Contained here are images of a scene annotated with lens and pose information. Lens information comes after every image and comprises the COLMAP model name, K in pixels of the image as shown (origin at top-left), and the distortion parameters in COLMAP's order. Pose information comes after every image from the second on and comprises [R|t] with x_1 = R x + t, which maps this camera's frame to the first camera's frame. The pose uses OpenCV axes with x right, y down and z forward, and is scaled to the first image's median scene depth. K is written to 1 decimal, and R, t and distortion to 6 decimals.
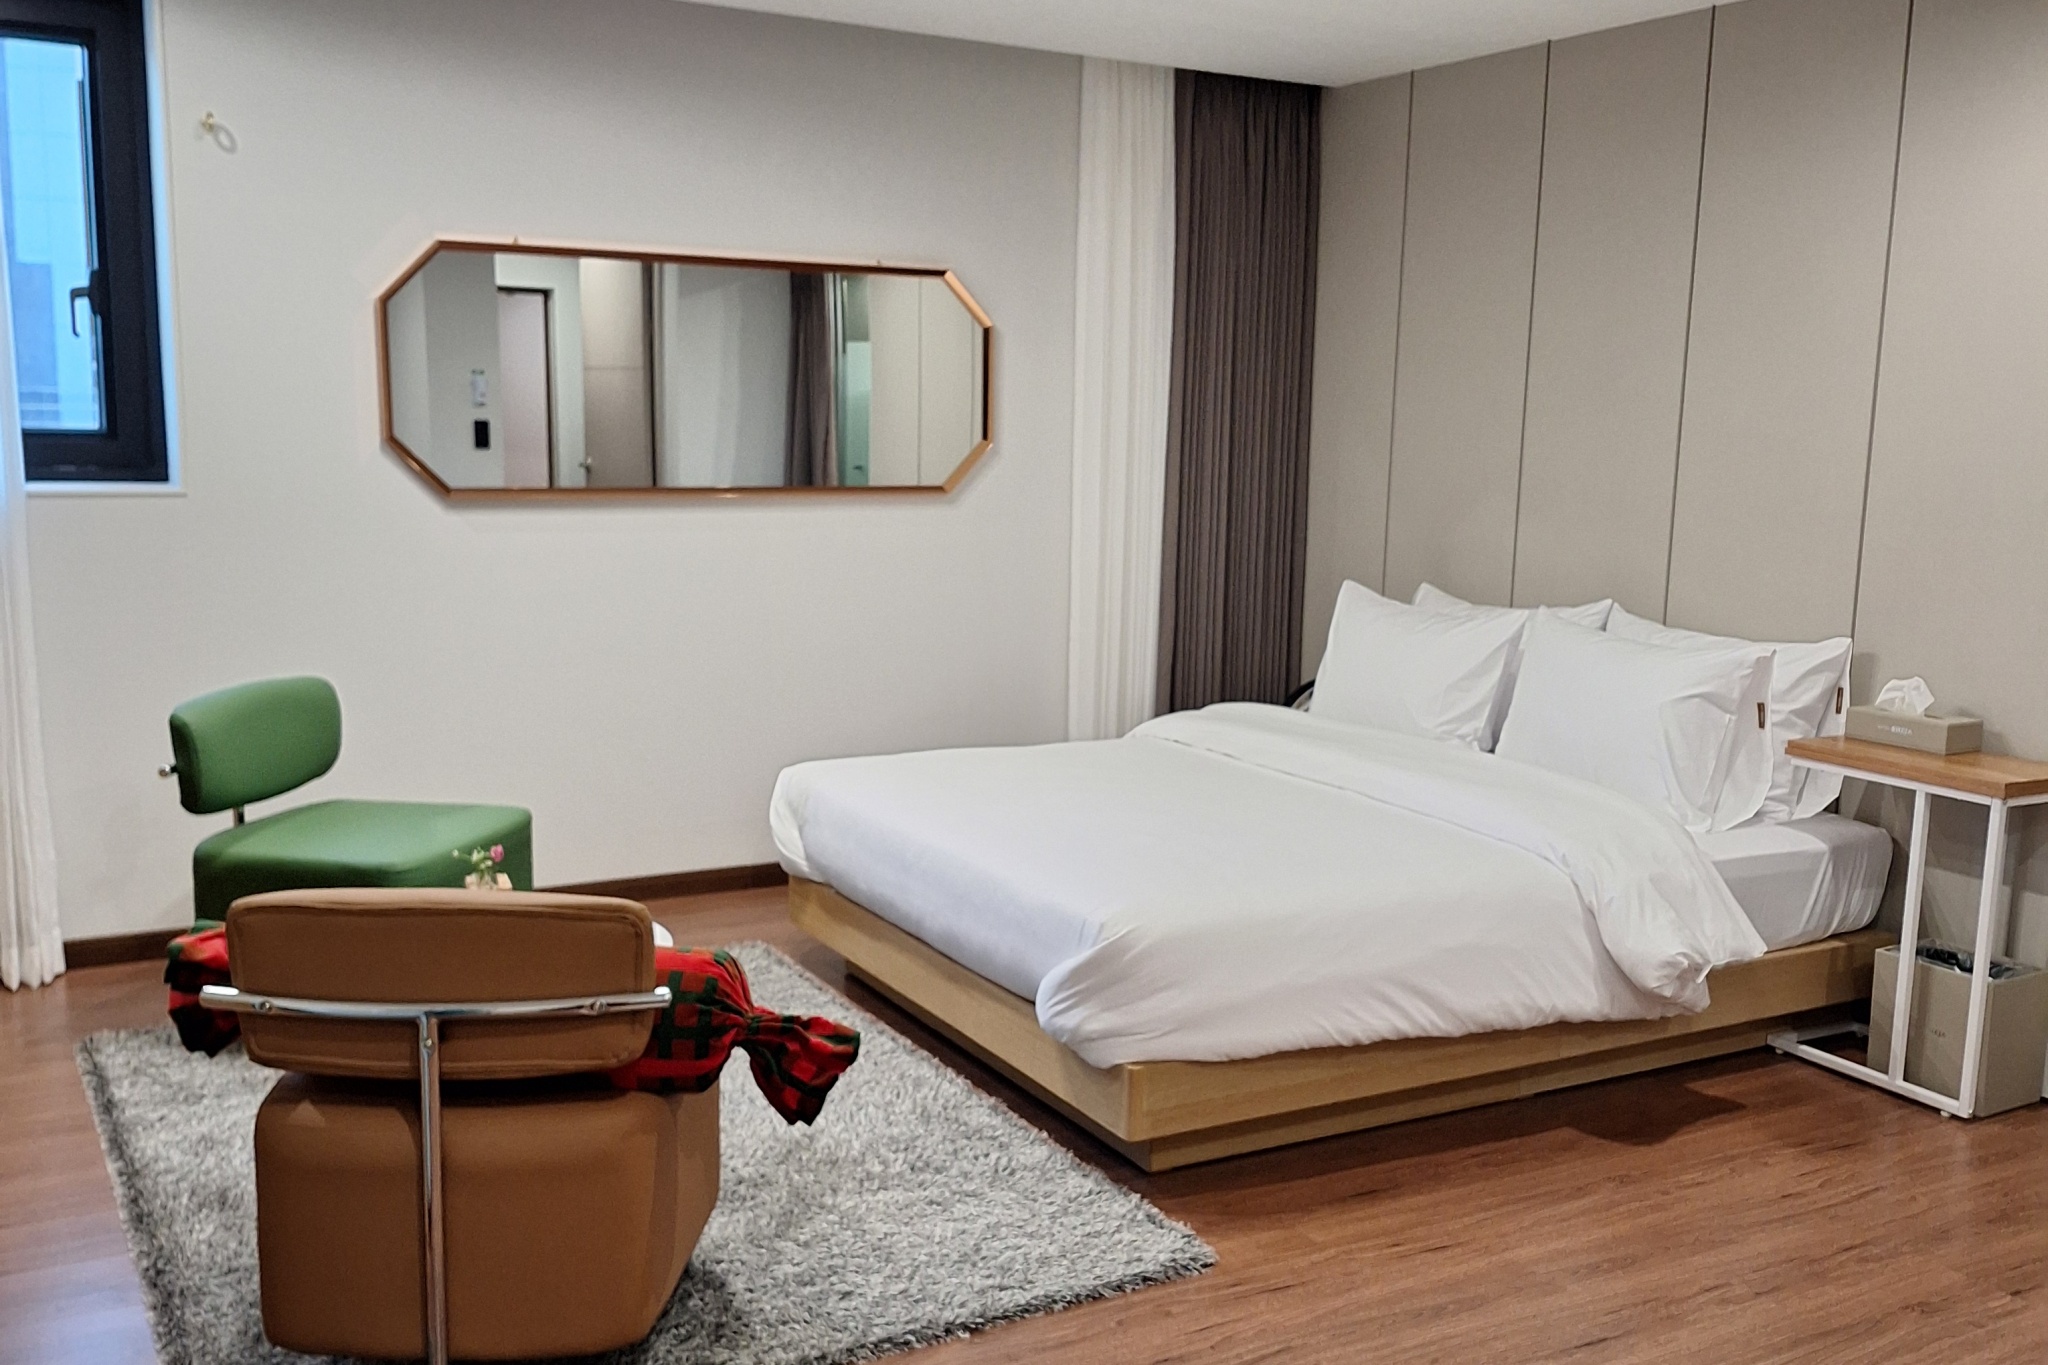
lens RADIAL K [[1865.3, 0, 1024.0], [0, 1865.3, 682.5], [0, 0, 1]] dist [0.003368, -0.006465]
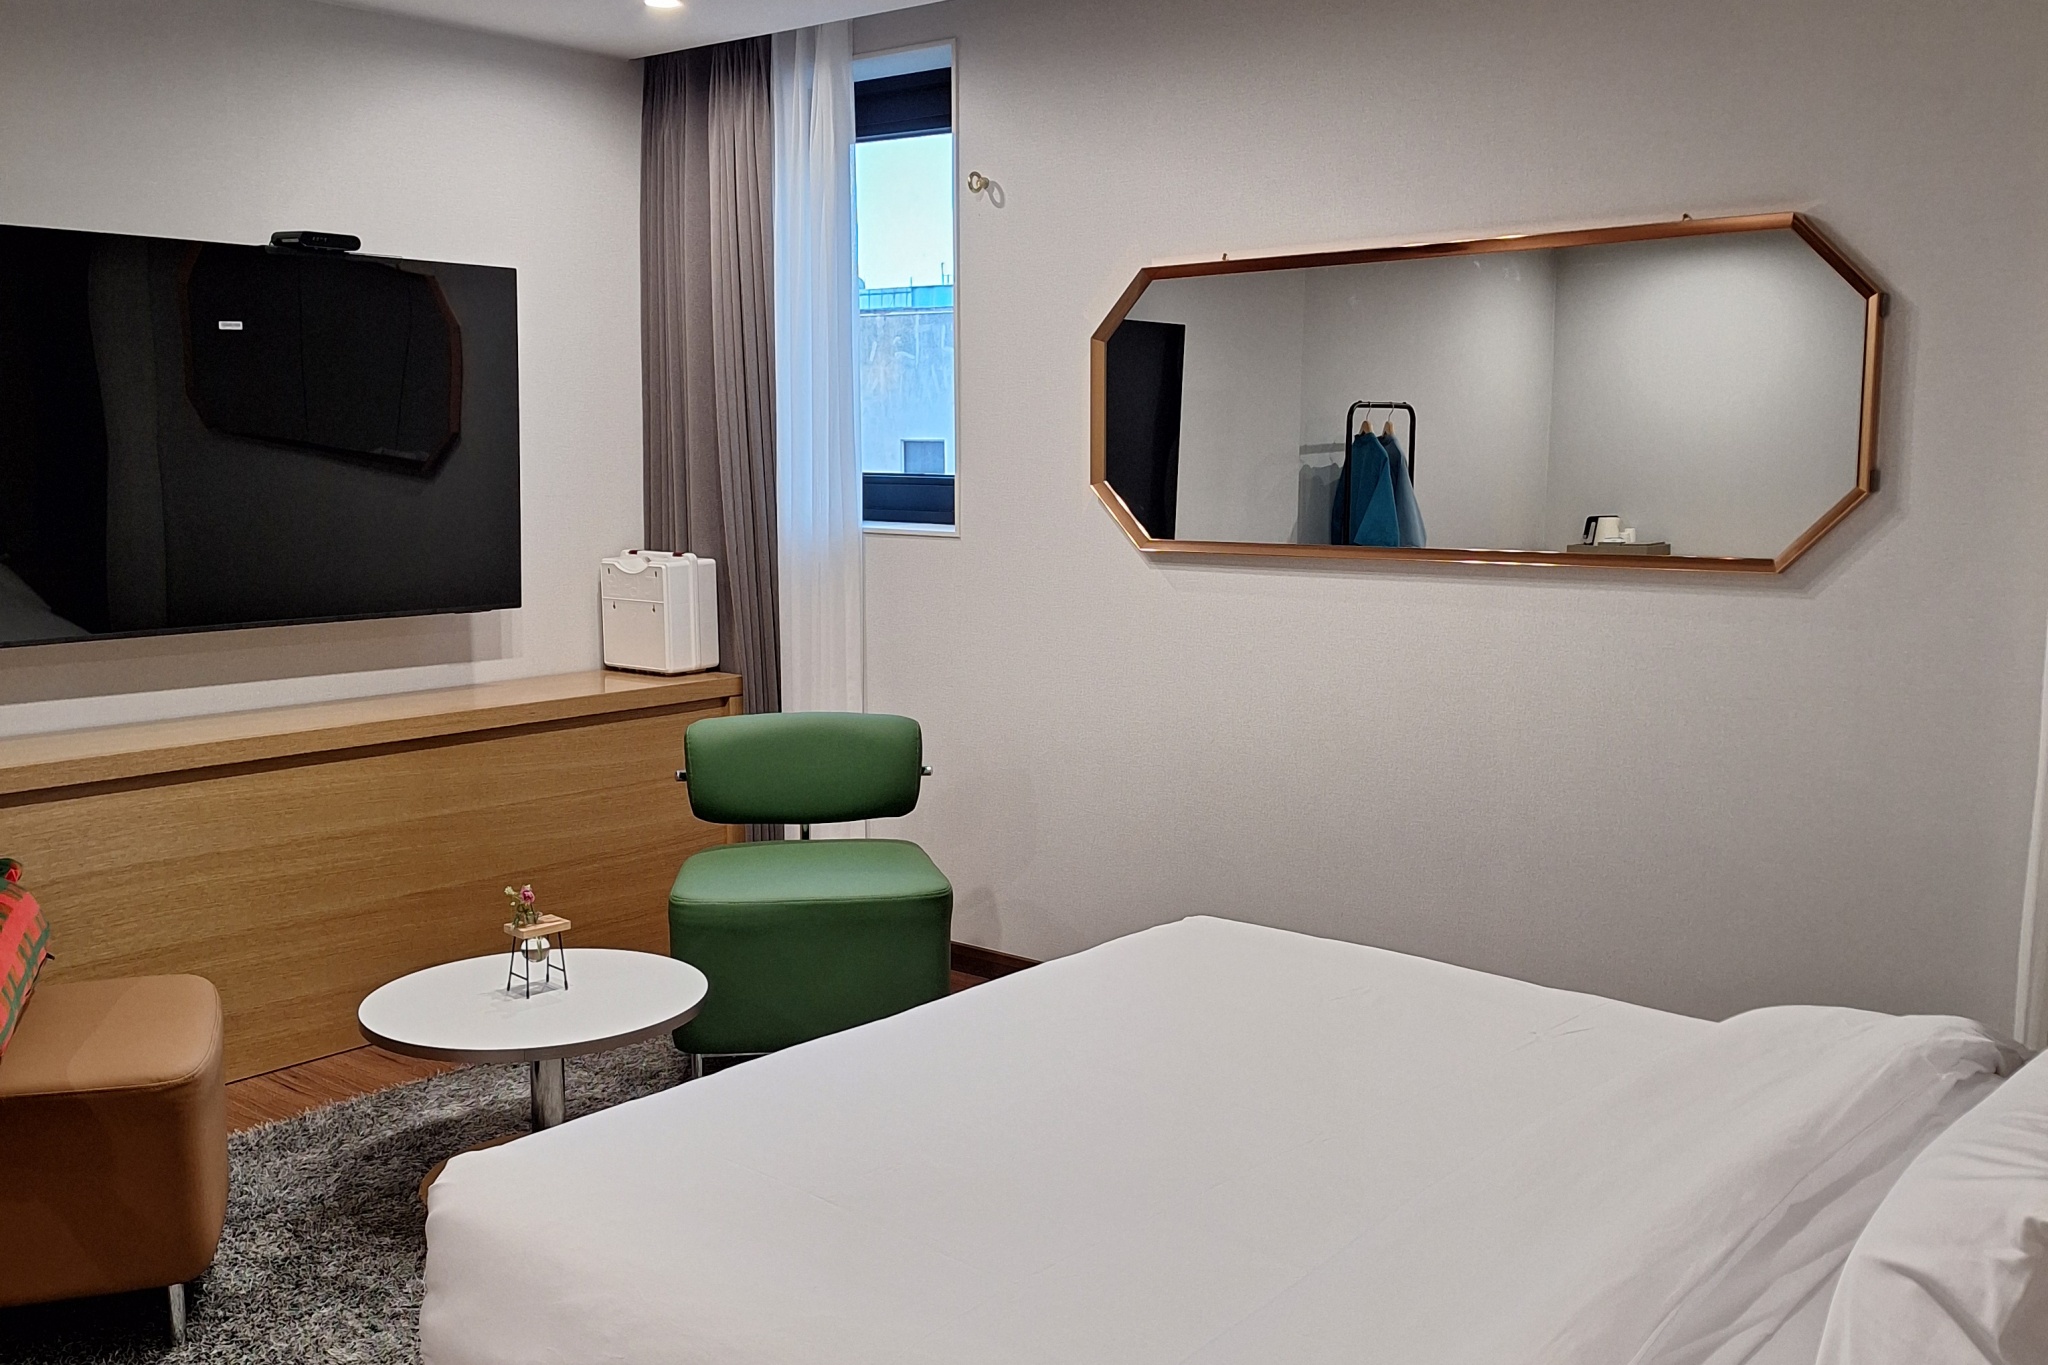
lens RADIAL K [[1865.3, 0, 1024.0], [0, 1865.3, 682.5], [0, 0, 1]] dist [0.003368, -0.006465]
pose [[0.339255, 0.092627, -0.936123, 0.538580], [-0.133339, 0.989828, 0.049618, -0.072750], [0.931196, 0.107989, 0.348155, 0.645451]]
